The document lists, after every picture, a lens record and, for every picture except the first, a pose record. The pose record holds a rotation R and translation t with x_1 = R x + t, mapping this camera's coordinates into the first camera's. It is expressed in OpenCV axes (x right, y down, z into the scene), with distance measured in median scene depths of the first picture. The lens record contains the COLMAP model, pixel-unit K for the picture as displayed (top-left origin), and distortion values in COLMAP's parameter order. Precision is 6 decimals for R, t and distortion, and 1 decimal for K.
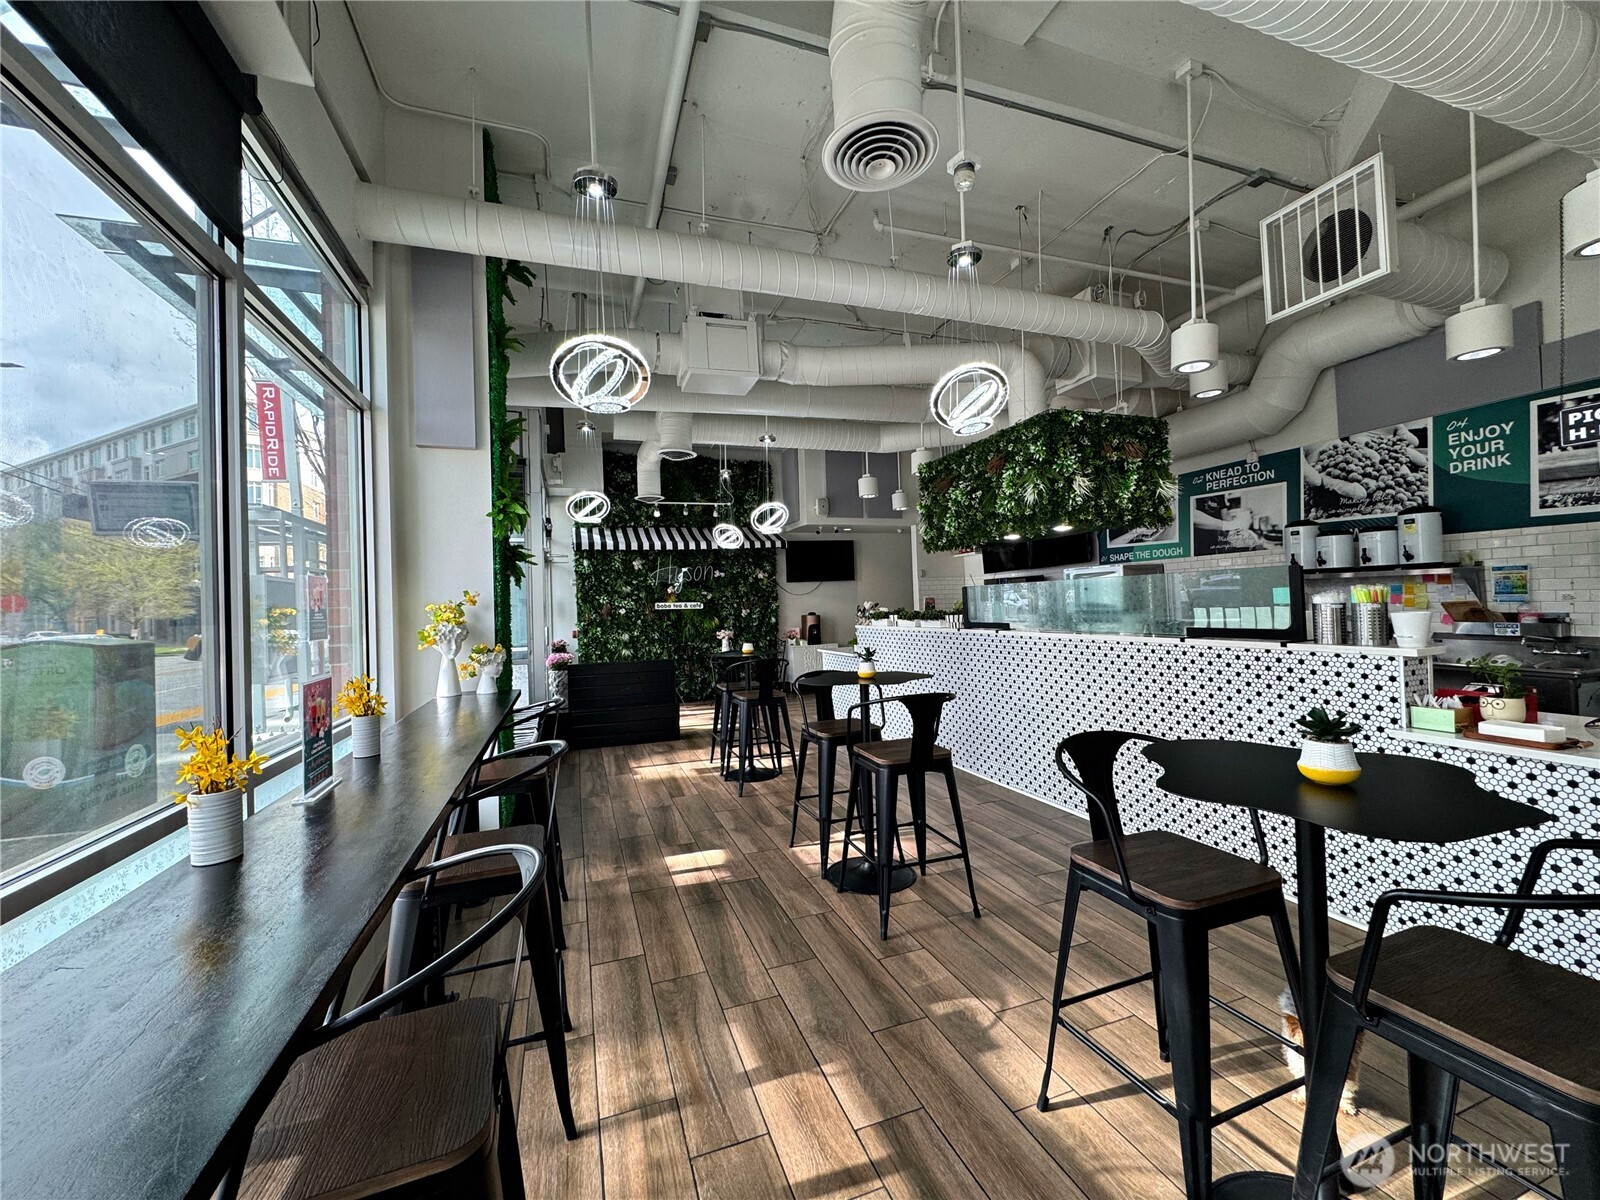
lens RADIAL K [[636.2, 0, 802.7], [0, 636.2, 598.1], [0, 0, 1]] dist [-0.001206, -0.000156]
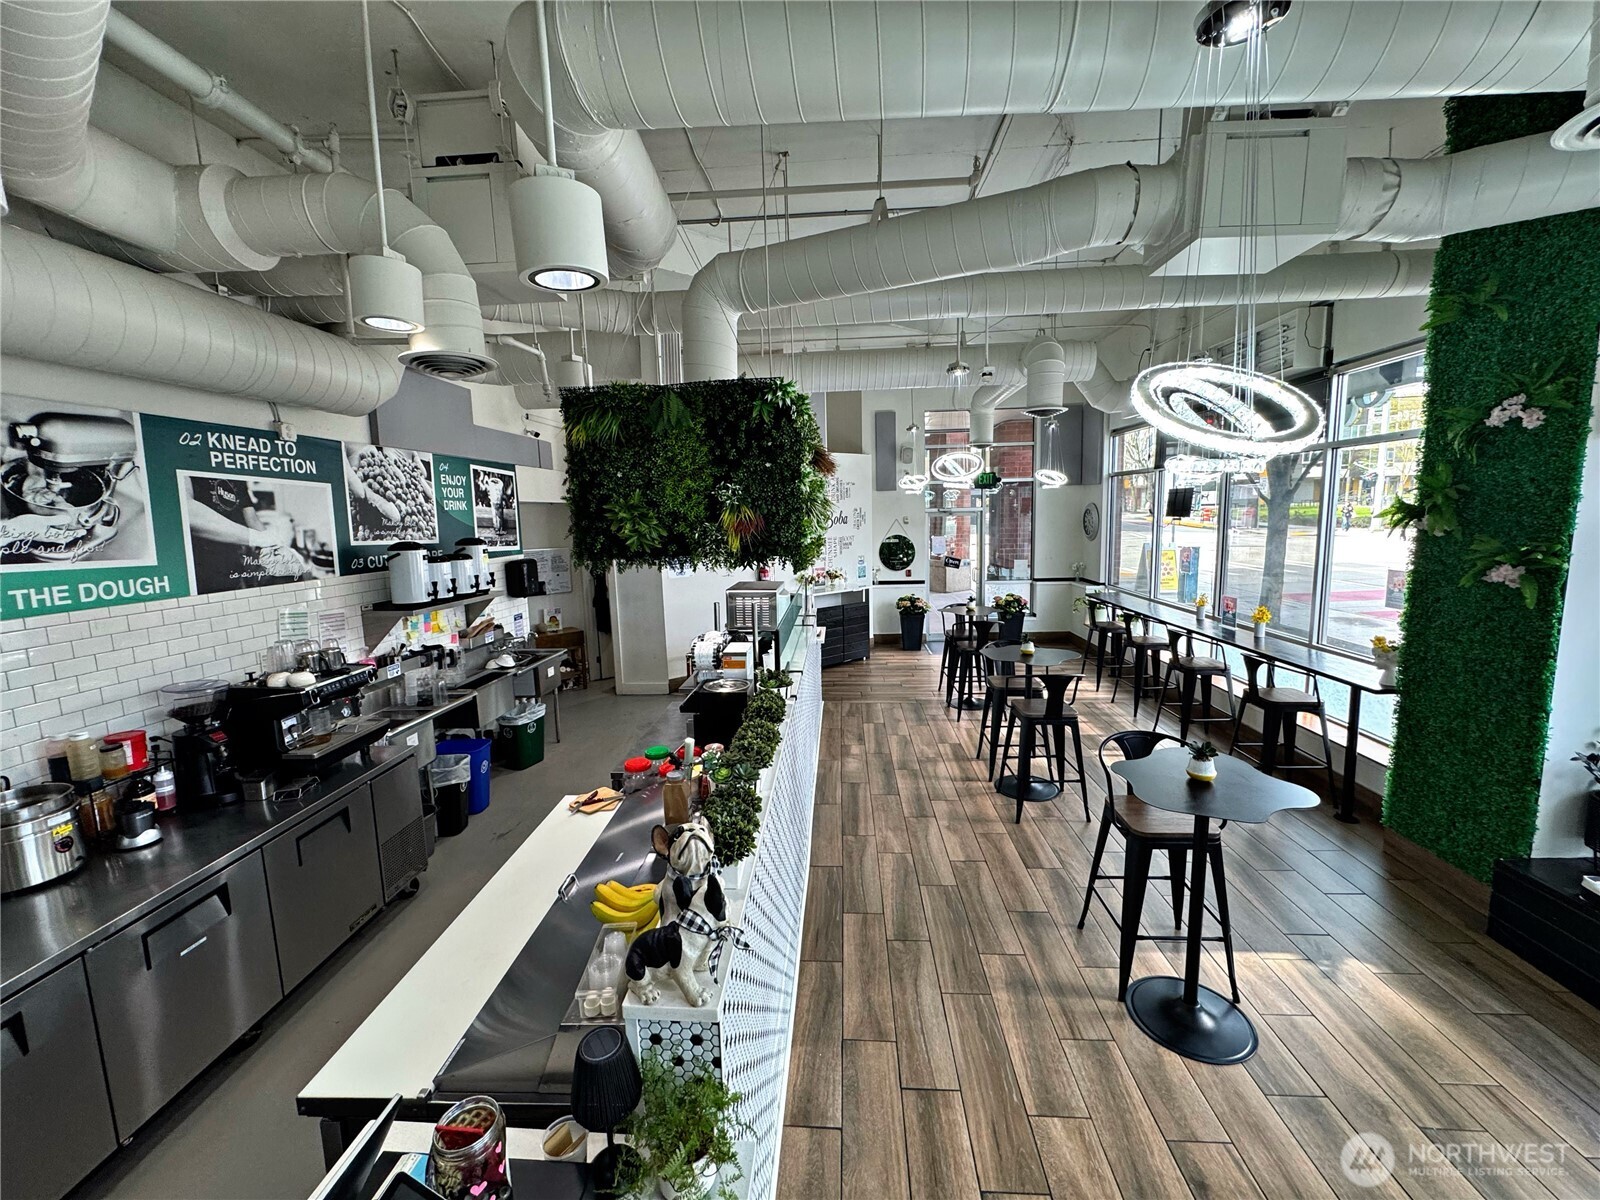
lens RADIAL K [[639.1, 0, 798.9], [0, 639.1, 597.2], [0, 0, 1]] dist [-0.000515, -0.000461]
pose [[-0.913486, 0.004787, 0.406841, -0.009069], [0.053020, 0.992805, 0.107365, -0.131435], [-0.403400, 0.119647, -0.907168, 1.801244]]
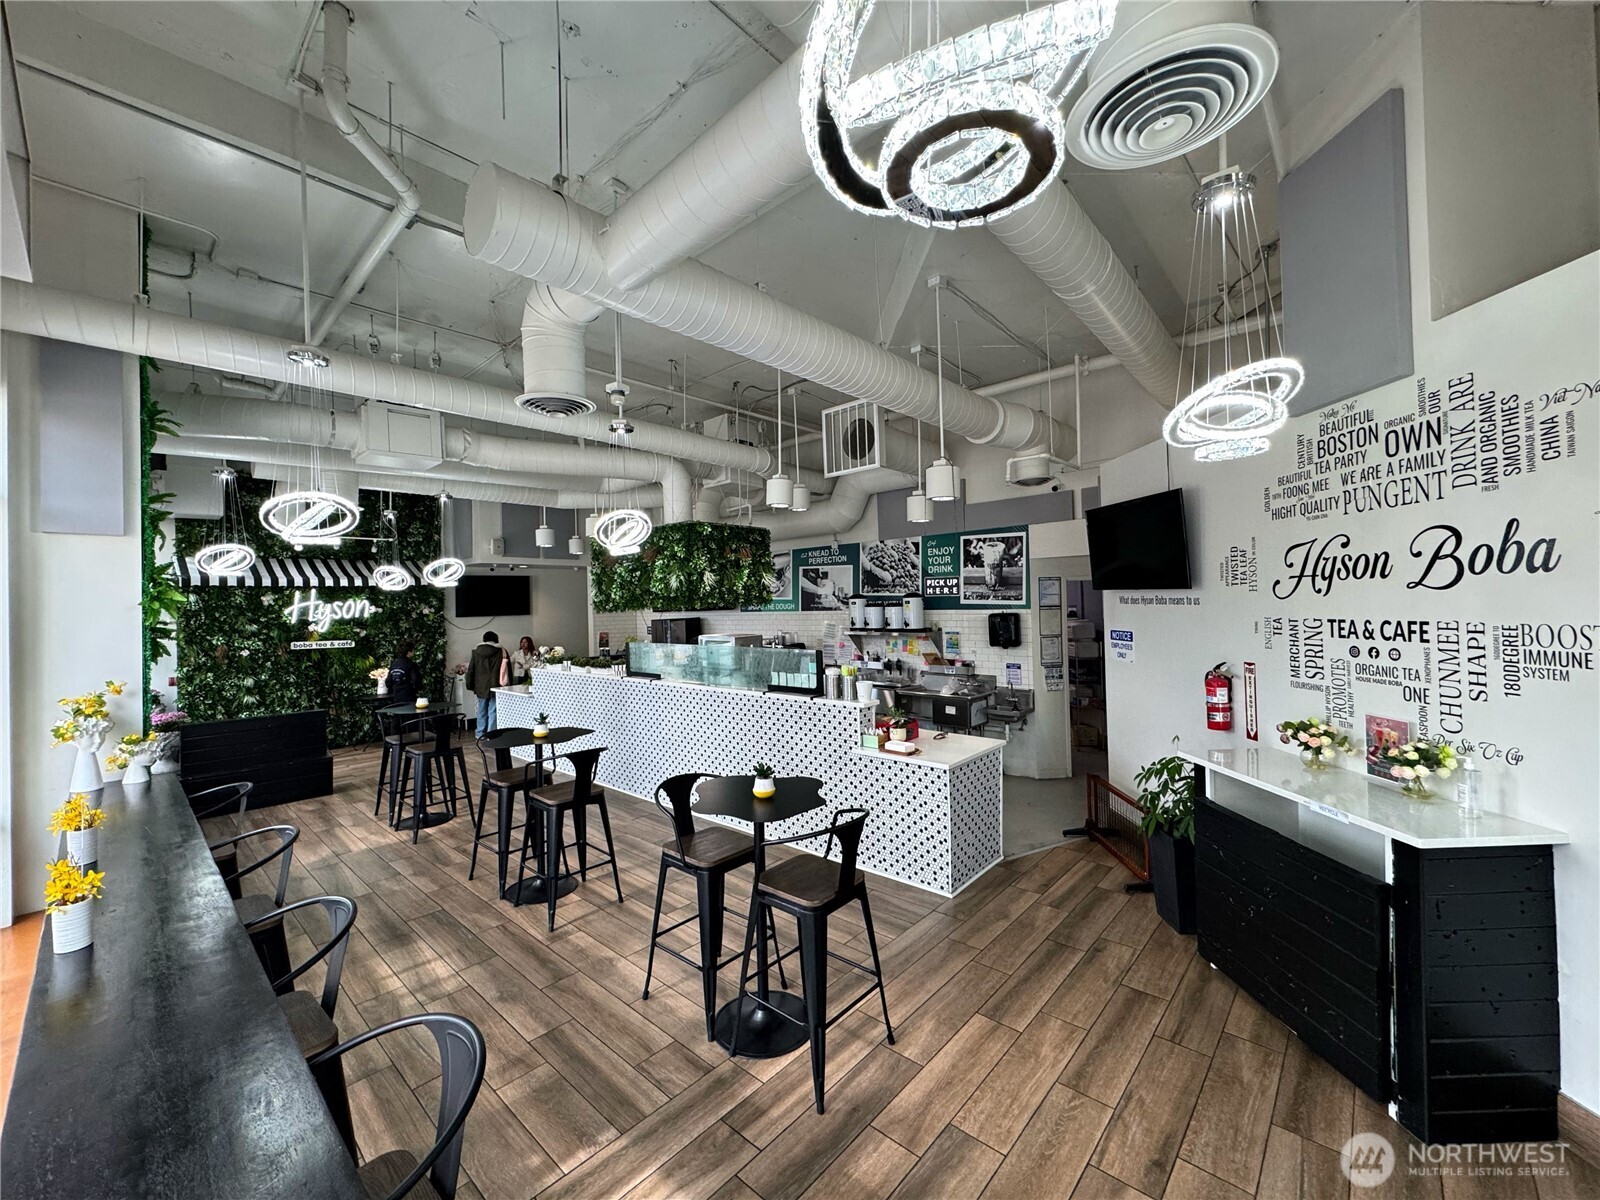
lens RADIAL K [[637.0, 0, 798.7], [0, 637.0, 597.1], [0, 0, 1]] dist [-0.000462, -0.000074]
pose [[0.885617, 0.016871, 0.464111, -0.030238], [-0.010499, 0.999812, -0.016312, -0.104461], [-0.464299, 0.009573, 0.885627, -0.289923]]
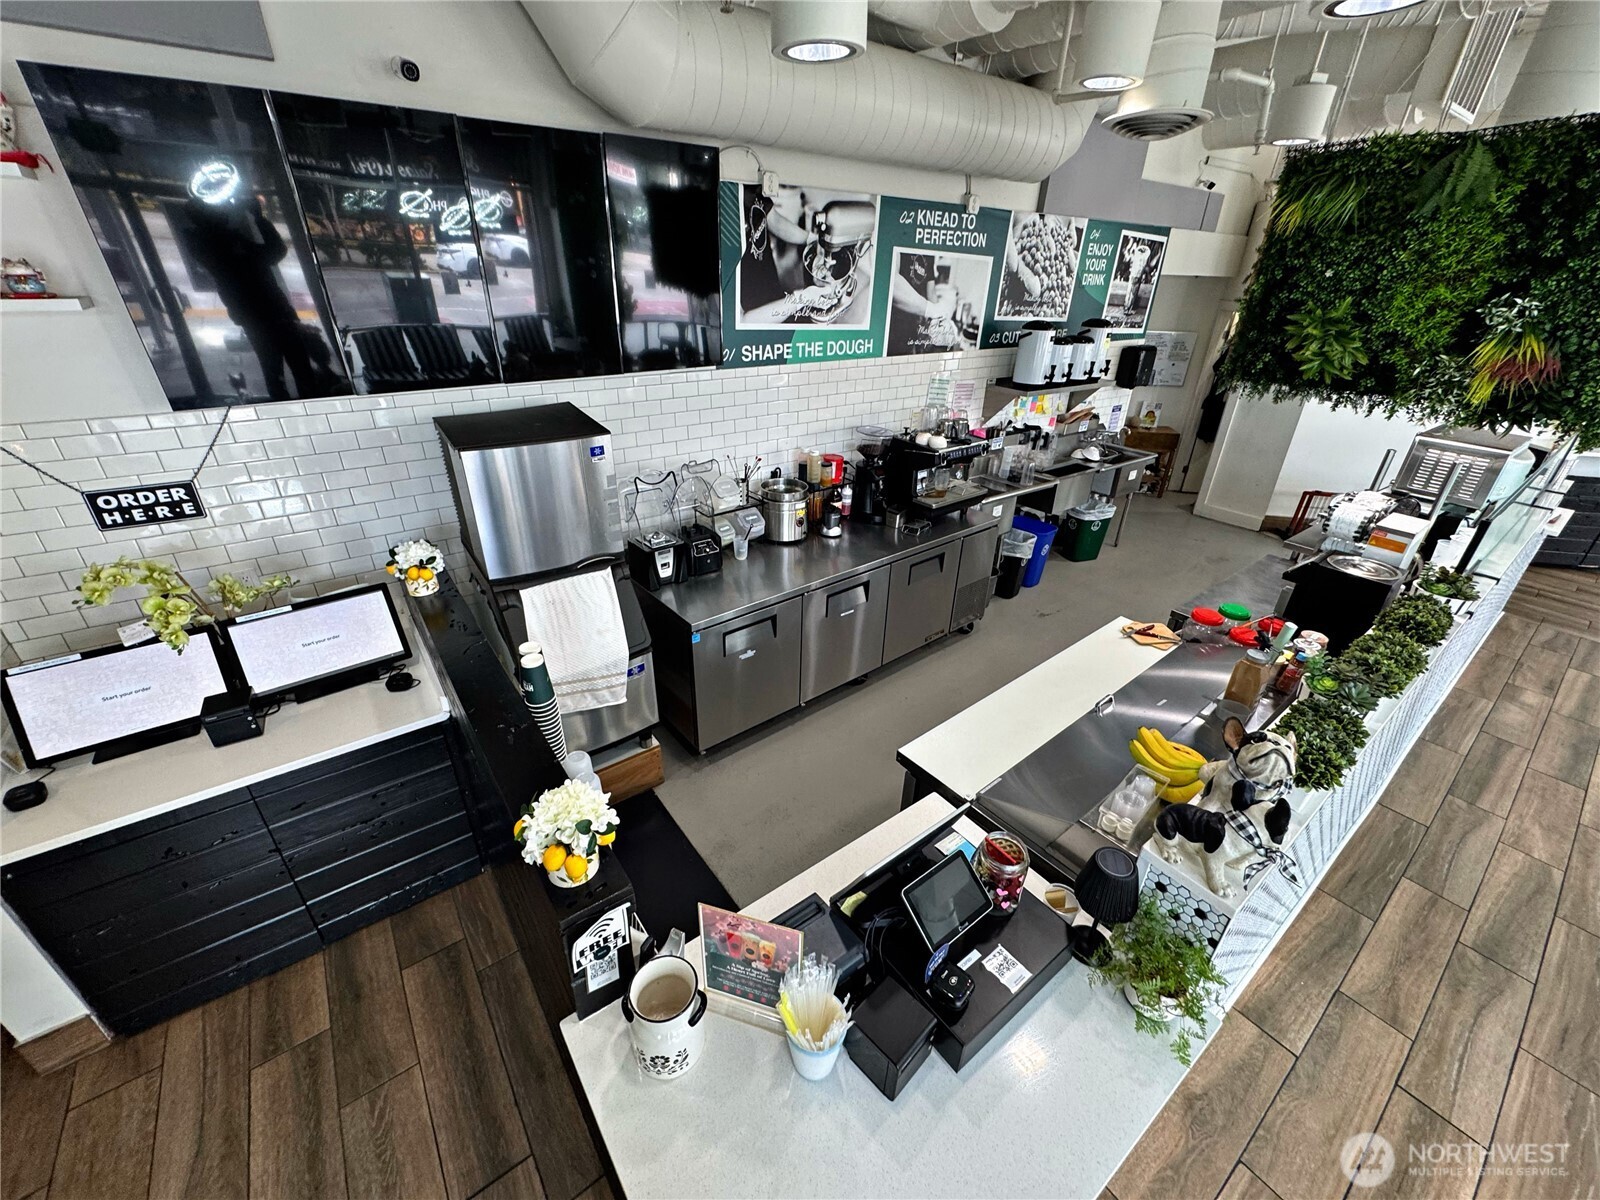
lens RADIAL K [[639.7, 0, 800.6], [0, 639.7, 595.6], [0, 0, 1]] dist [-0.002243, 0.000082]
pose [[-0.299560, -0.408736, 0.862090, 0.008252], [-0.021860, 0.906288, 0.422095, -0.165641], [-0.953827, 0.107597, -0.280423, 1.832431]]
